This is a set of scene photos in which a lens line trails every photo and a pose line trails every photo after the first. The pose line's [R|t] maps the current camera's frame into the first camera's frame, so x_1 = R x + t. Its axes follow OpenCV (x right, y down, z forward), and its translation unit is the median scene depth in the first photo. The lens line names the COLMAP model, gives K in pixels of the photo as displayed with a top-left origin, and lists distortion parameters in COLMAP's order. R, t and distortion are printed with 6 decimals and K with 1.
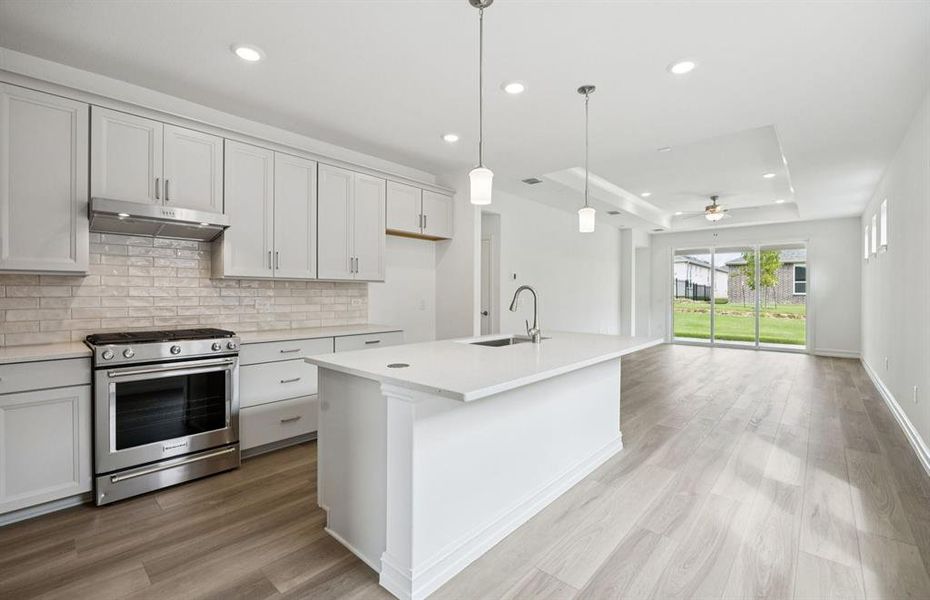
lens RADIAL K [[409.4, 0, 464.5], [0, 409.4, 295.4], [0, 0, 1]] dist [-0.008927, -0.000123]
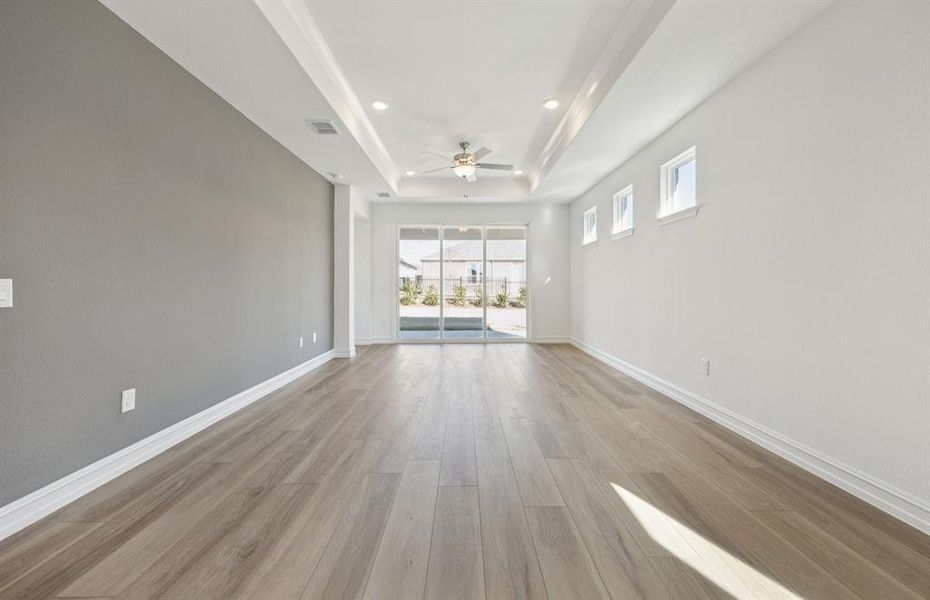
lens RADIAL K [[352.9, 0, 463.3], [0, 352.9, 285.7], [0, 0, 1]] dist [0.000306, -0.000457]
pose [[0.753278, -0.003225, 0.657695, 0.148096], [0.008330, 0.999955, -0.004638, 0.009062], [-0.657650, 0.008973, 0.753270, 0.392823]]
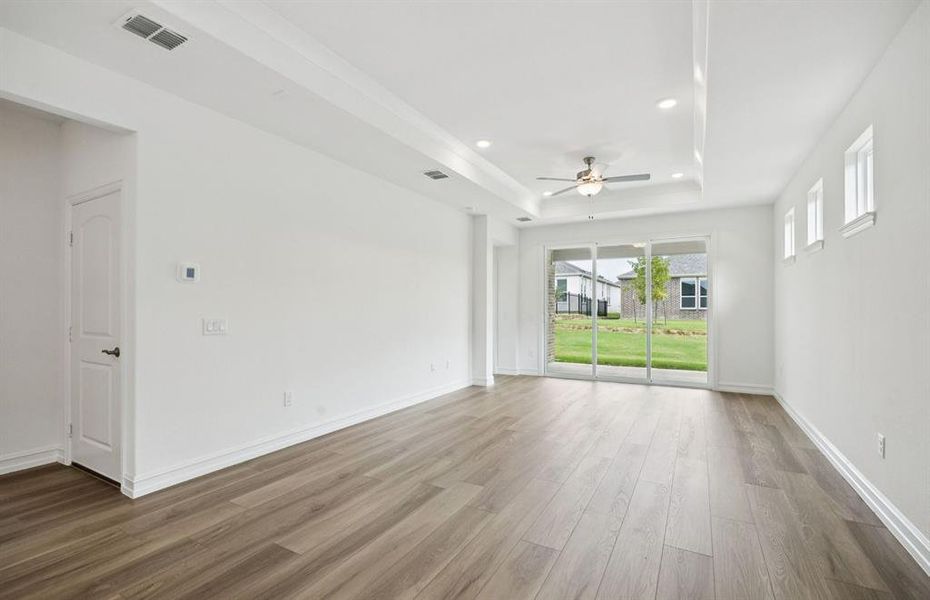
lens RADIAL K [[409.4, 0, 466.0], [0, 409.4, 306.0], [0, 0, 1]] dist [-0.008927, -0.000123]
pose [[0.978923, -0.000895, 0.204228, 0.214042], [0.003283, 0.999930, -0.011355, -0.001303], [-0.204204, 0.011786, 0.978857, 0.302490]]
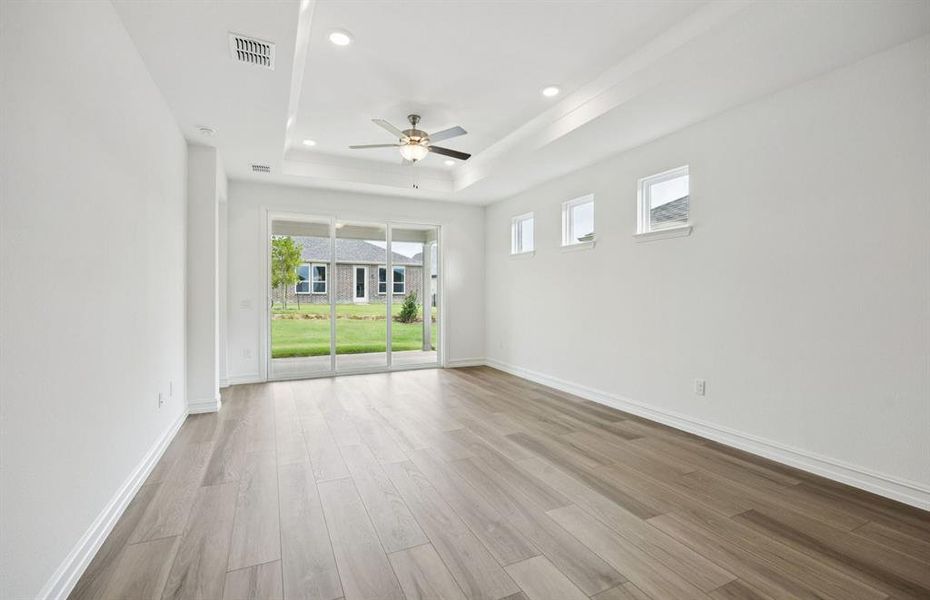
lens RADIAL K [[409.4, 0, 456.0], [0, 409.4, 299.6], [0, 0, 1]] dist [-0.008927, -0.000123]
pose [[0.412721, -0.014441, 0.910743, 0.098031], [0.003976, 0.999893, 0.014053, -0.002262], [-0.910849, -0.002178, 0.412734, 0.529482]]
